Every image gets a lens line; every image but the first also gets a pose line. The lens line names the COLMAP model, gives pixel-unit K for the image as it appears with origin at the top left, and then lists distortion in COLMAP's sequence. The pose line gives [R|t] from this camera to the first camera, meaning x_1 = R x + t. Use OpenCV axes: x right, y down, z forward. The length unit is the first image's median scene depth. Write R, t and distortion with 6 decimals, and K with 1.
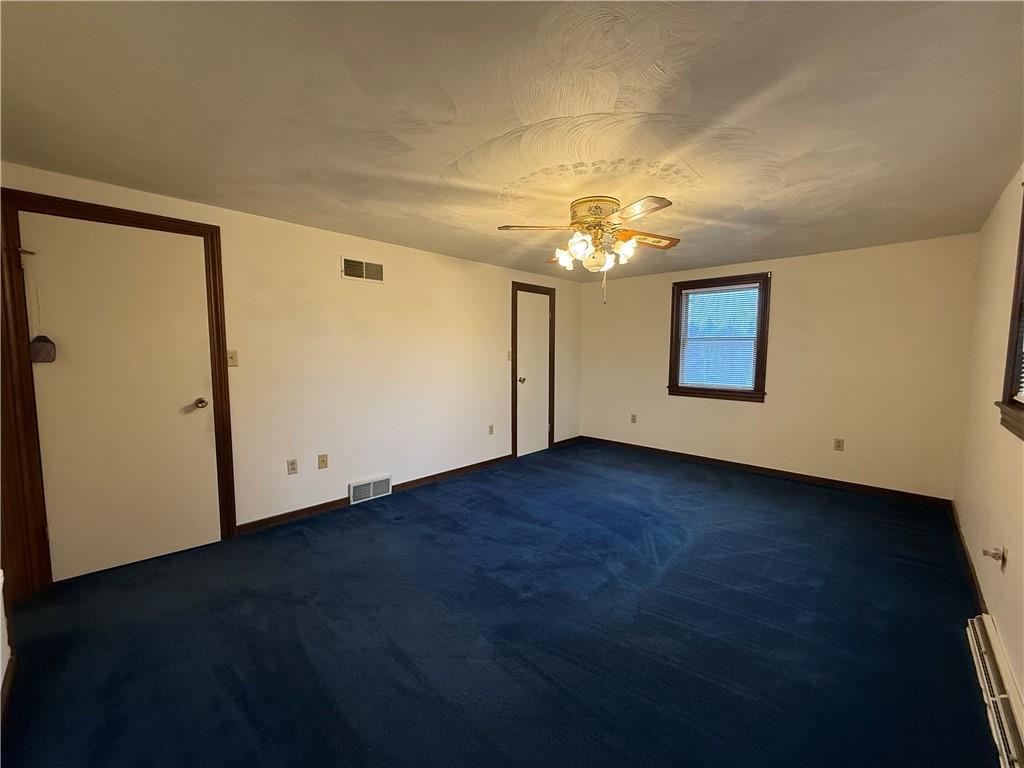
lens RADIAL K [[404.5, 0, 516.8], [0, 404.5, 386.7], [0, 0, 1]] dist [-0.000709, 0.000250]
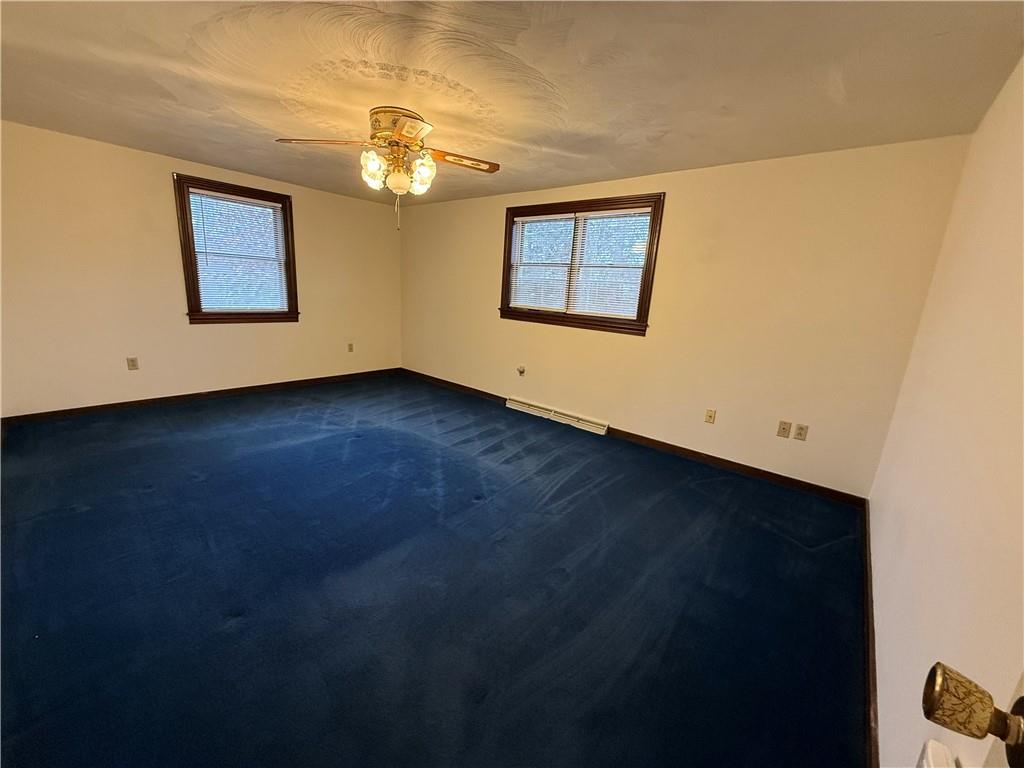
lens RADIAL K [[404.5, 0, 517.0], [0, 404.5, 381.1], [0, 0, 1]] dist [-0.000709, 0.000250]
pose [[-0.045757, -0.238373, 0.970095, -0.531689], [0.027762, 0.970434, 0.239765, -0.051836], [-0.998567, 0.037903, -0.037787, 0.460910]]
